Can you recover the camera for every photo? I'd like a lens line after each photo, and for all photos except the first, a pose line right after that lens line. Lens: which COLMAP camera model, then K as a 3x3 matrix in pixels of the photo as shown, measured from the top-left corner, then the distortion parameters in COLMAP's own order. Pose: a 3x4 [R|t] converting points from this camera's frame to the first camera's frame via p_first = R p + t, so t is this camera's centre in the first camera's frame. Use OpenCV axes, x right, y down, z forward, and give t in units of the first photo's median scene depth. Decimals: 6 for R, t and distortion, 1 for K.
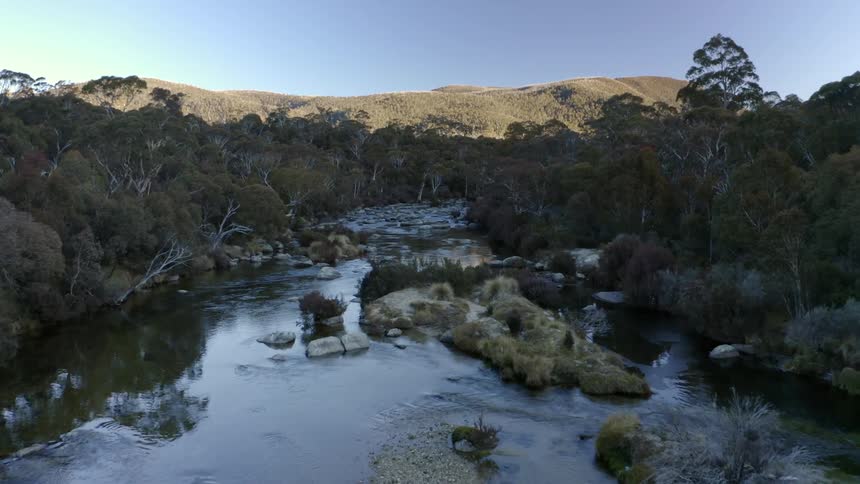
lens RADIAL K [[885.7, 0, 430.0], [0, 885.7, 242.0], [0, 0, 1]] dist [-0.187179, 0.006291]
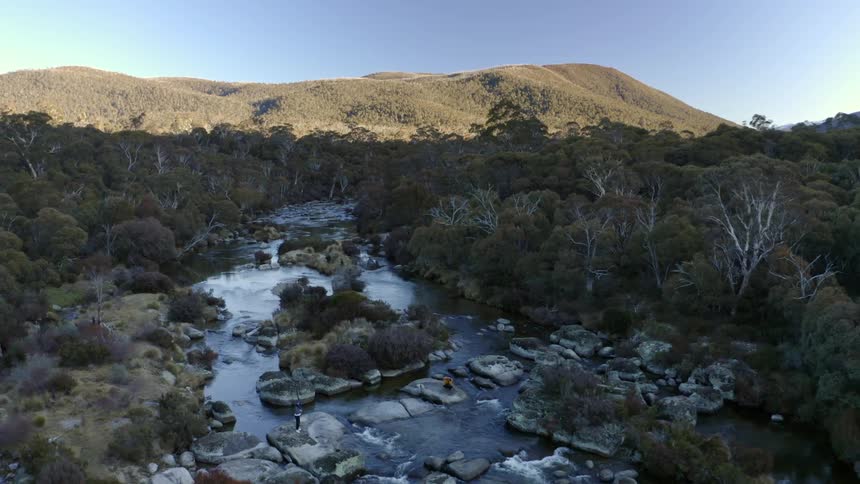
lens RADIAL K [[885.7, 0, 430.0], [0, 885.7, 242.0], [0, 0, 1]] dist [-0.187179, 0.006291]
pose [[0.997094, -0.010887, 0.075401, 0.034282], [0.009632, 0.999809, 0.016993, -0.001651], [-0.075571, -0.016218, 0.997009, -0.320893]]
